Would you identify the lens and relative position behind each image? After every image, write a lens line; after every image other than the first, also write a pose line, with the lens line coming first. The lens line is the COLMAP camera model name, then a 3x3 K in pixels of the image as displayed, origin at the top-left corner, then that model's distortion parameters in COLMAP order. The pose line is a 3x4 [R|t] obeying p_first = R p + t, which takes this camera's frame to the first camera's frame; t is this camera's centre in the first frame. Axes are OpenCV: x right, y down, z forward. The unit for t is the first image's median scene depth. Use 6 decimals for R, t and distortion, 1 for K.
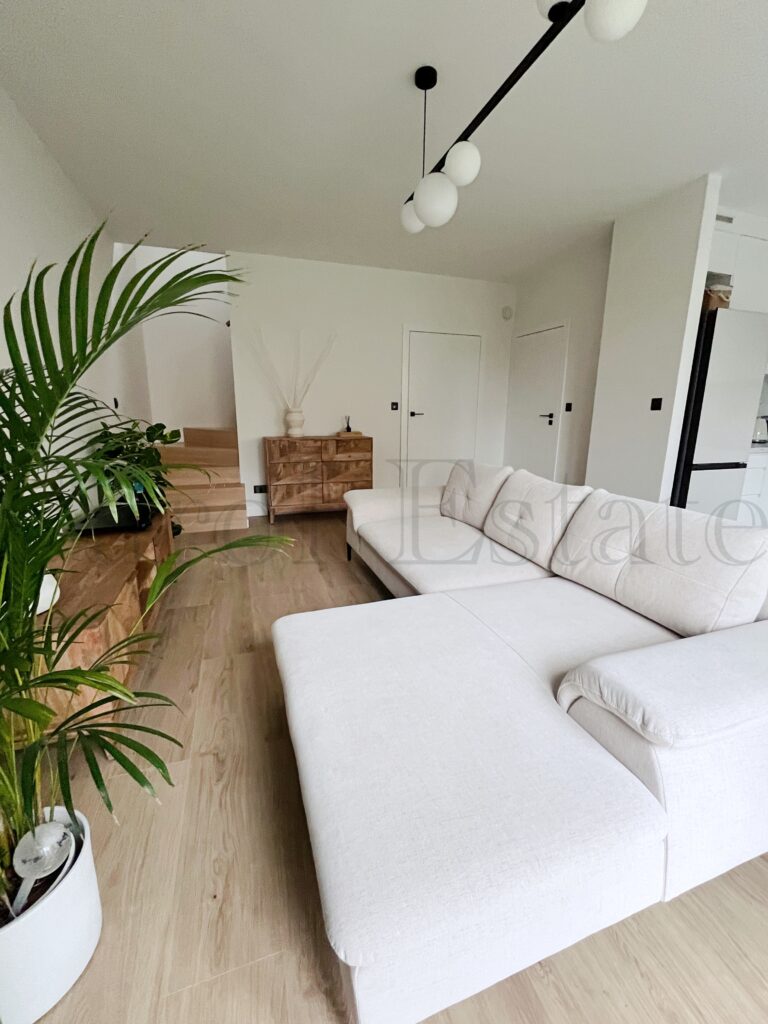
lens RADIAL K [[433.9, 0, 384.0], [0, 433.9, 512.0], [0, 0, 1]] dist [-0.011713, -0.000057]
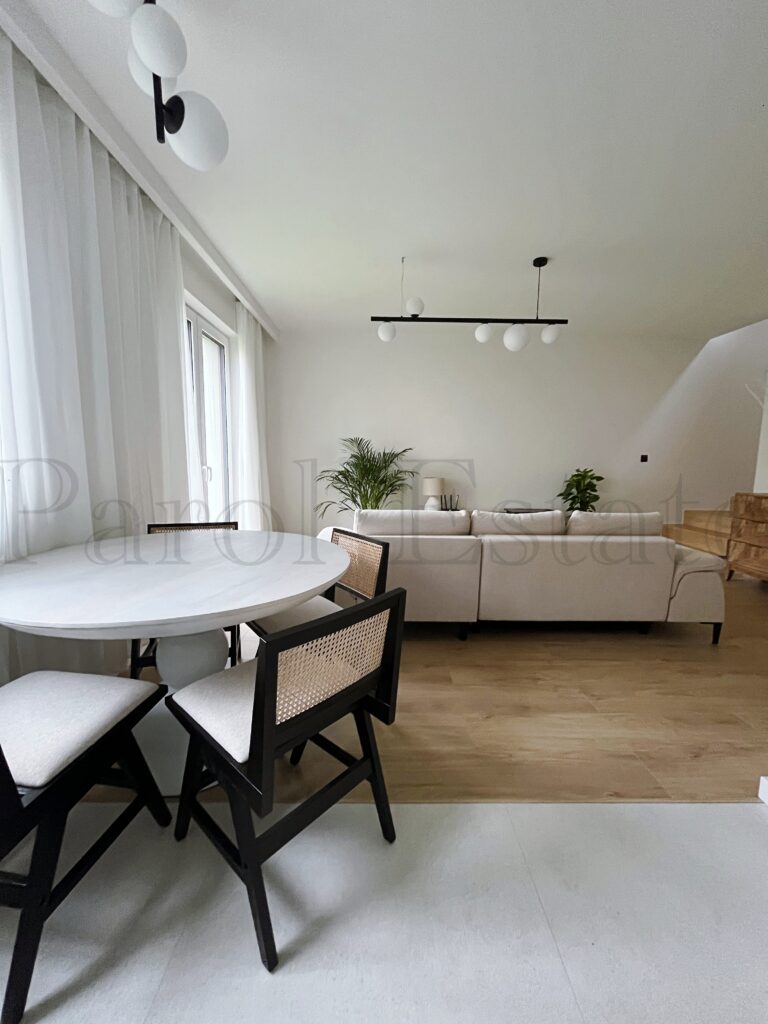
lens RADIAL K [[415.3, 0, 384.0], [0, 415.3, 512.0], [0, 0, 1]] dist [0.000487, 0.000105]
pose [[-0.304500, 0.109797, -0.946163, 0.828948], [-0.236791, 0.953425, 0.186845, -0.107425], [0.922610, 0.280937, -0.264319, 0.496309]]
